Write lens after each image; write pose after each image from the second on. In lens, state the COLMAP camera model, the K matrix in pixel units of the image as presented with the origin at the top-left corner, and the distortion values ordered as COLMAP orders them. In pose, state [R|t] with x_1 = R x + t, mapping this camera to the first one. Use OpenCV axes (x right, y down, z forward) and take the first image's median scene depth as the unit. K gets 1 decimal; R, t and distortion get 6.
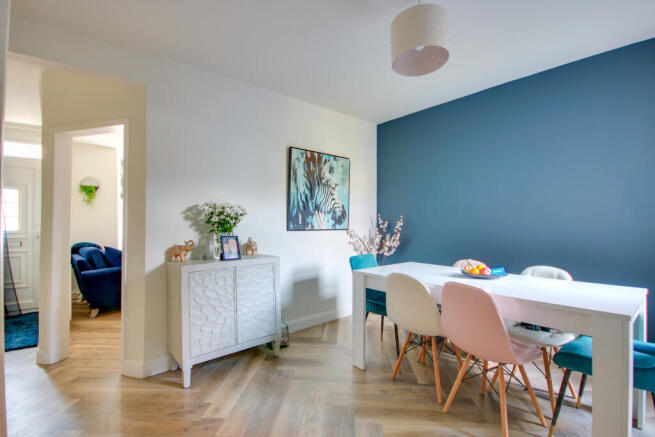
lens RADIAL K [[317.8, 0, 325.2], [0, 317.8, 224.3], [0, 0, 1]] dist [0.021116, -0.018652]
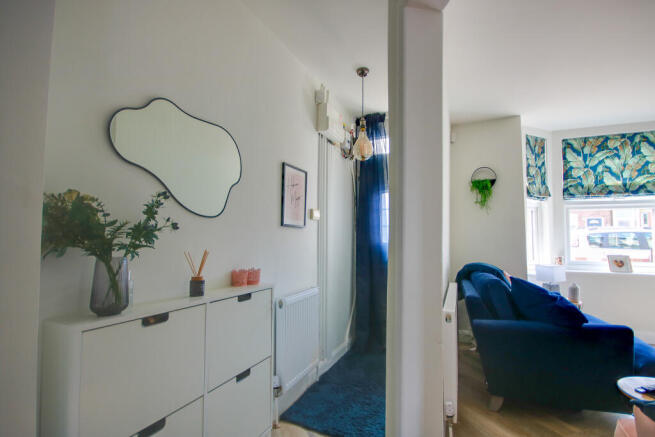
lens RADIAL K [[317.8, 0, 325.2], [0, 317.8, 224.3], [0, 0, 1]] dist [0.021116, -0.018652]
pose [[0.452258, -0.039787, -0.890999, -0.344255], [0.001822, 0.999044, -0.043687, 0.003767], [0.891885, 0.018135, 0.451898, 0.471174]]
